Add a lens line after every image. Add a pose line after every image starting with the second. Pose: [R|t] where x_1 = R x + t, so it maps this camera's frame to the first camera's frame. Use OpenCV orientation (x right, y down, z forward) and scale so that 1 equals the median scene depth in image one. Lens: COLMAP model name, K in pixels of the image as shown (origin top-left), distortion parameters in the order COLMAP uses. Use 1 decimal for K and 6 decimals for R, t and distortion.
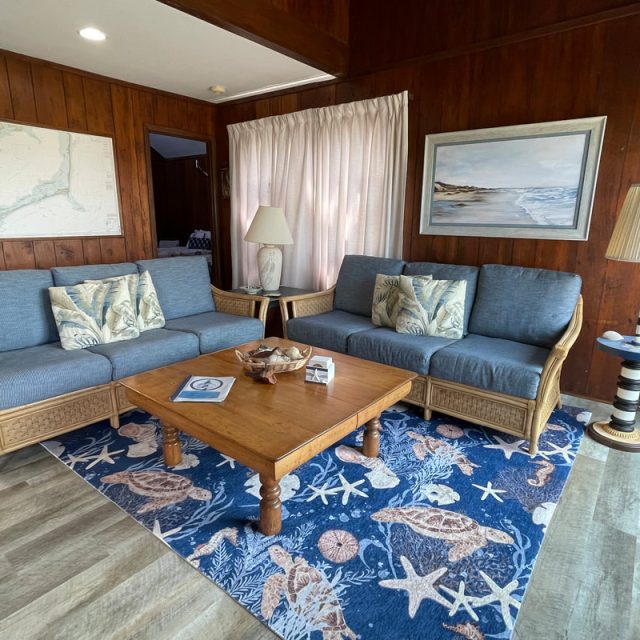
lens RADIAL K [[424.2, 0, 320.0], [0, 424.2, 320.0], [0, 0, 1]] dist [-0.006054, 0.001160]
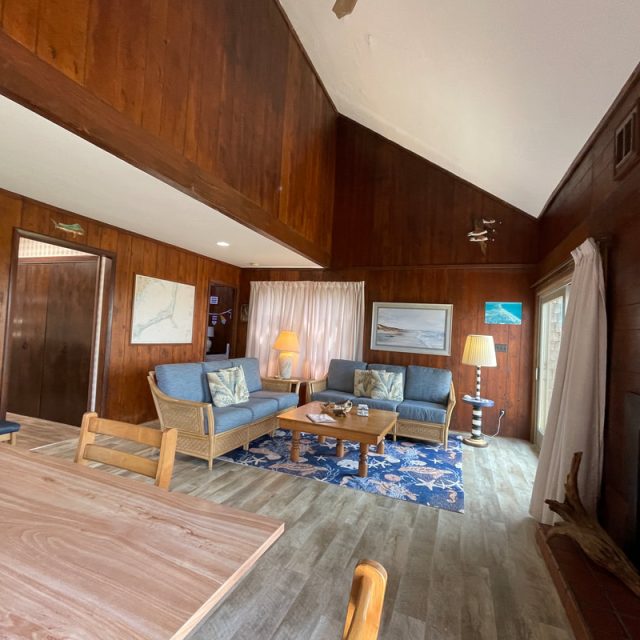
lens RADIAL K [[353.7, 0, 320.0], [0, 353.7, 320.0], [0, 0, 1]] dist [0.009686, 0.003777]
pose [[0.955744, 0.057156, 0.288594, -0.572908], [0.019362, 0.966600, -0.255556, 0.094550], [-0.293562, 0.249834, 0.922716, -0.570183]]
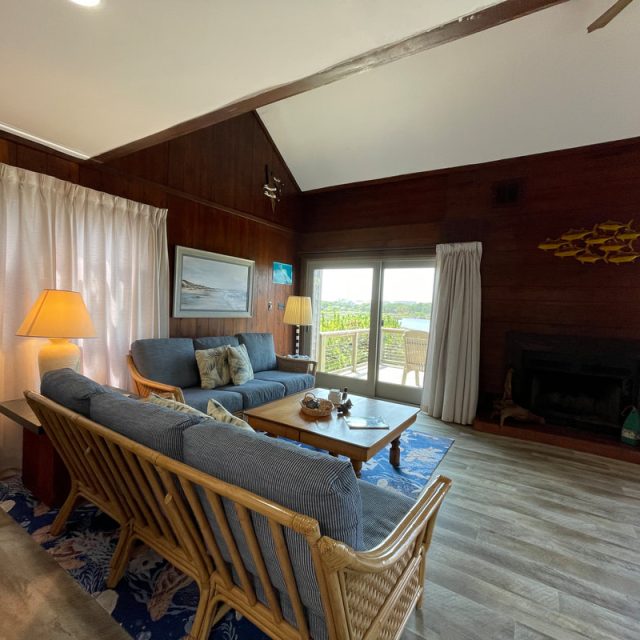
lens RADIAL K [[345.8, 0, 313.4], [0, 345.8, 315.6], [0, 0, 1]] dist [0.002646, 0.001344]
pose [[-0.087386, -0.043167, 0.995239, -1.047612], [0.192722, 0.979454, 0.059404, -0.235717], [-0.977355, 0.196996, -0.077271, 0.829475]]
